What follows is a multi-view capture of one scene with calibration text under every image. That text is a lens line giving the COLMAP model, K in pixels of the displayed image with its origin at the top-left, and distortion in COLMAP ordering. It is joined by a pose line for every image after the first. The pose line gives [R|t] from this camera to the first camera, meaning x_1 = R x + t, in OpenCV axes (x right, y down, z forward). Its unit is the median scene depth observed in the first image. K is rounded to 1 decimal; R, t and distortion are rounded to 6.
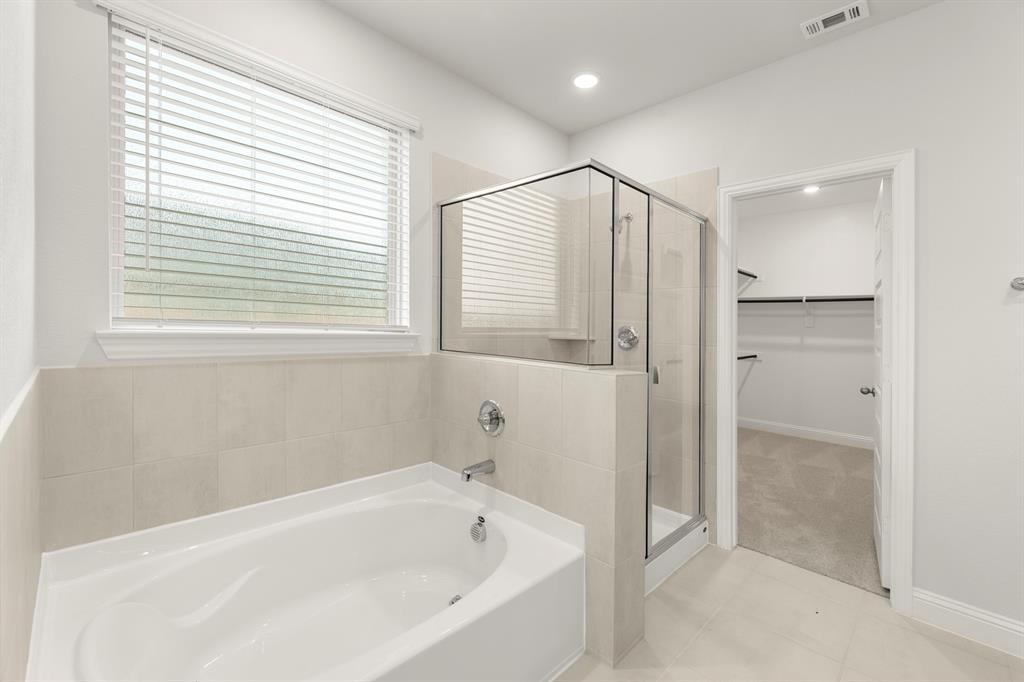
lens RADIAL K [[433.4, 0, 522.0], [0, 433.4, 322.8], [0, 0, 1]] dist [0.000999, 0.000142]
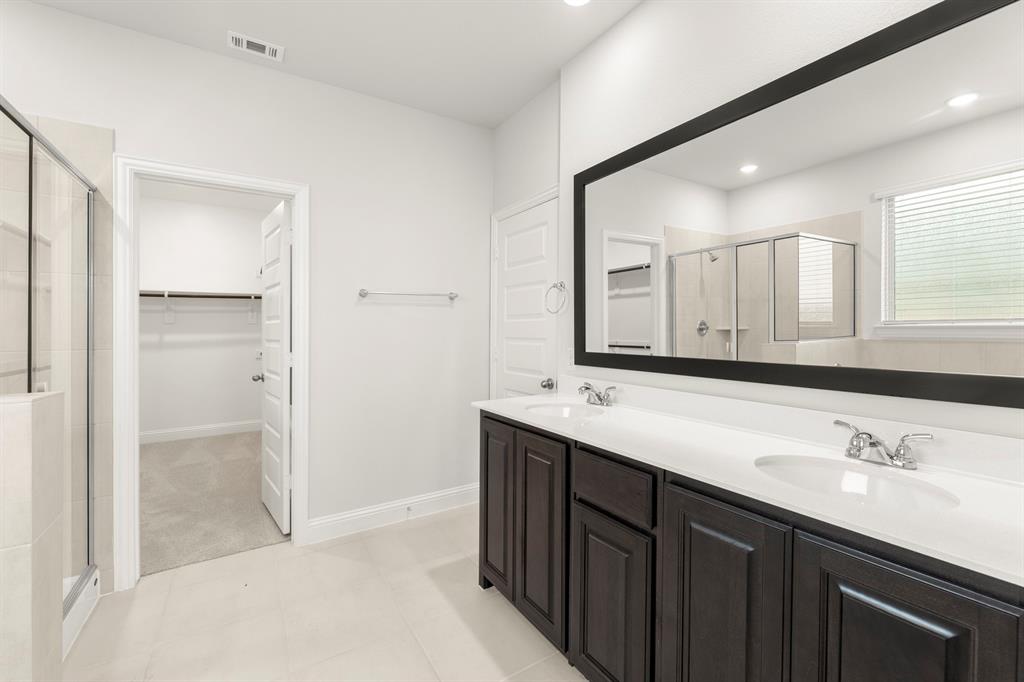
lens RADIAL K [[433.4, 0, 518.5], [0, 433.4, 325.3], [0, 0, 1]] dist [0.000999, 0.000142]
pose [[0.214402, -0.023368, 0.976466, -0.178194], [0.007780, 0.999723, 0.022216, -0.002610], [-0.976714, 0.002834, 0.214525, 0.078249]]
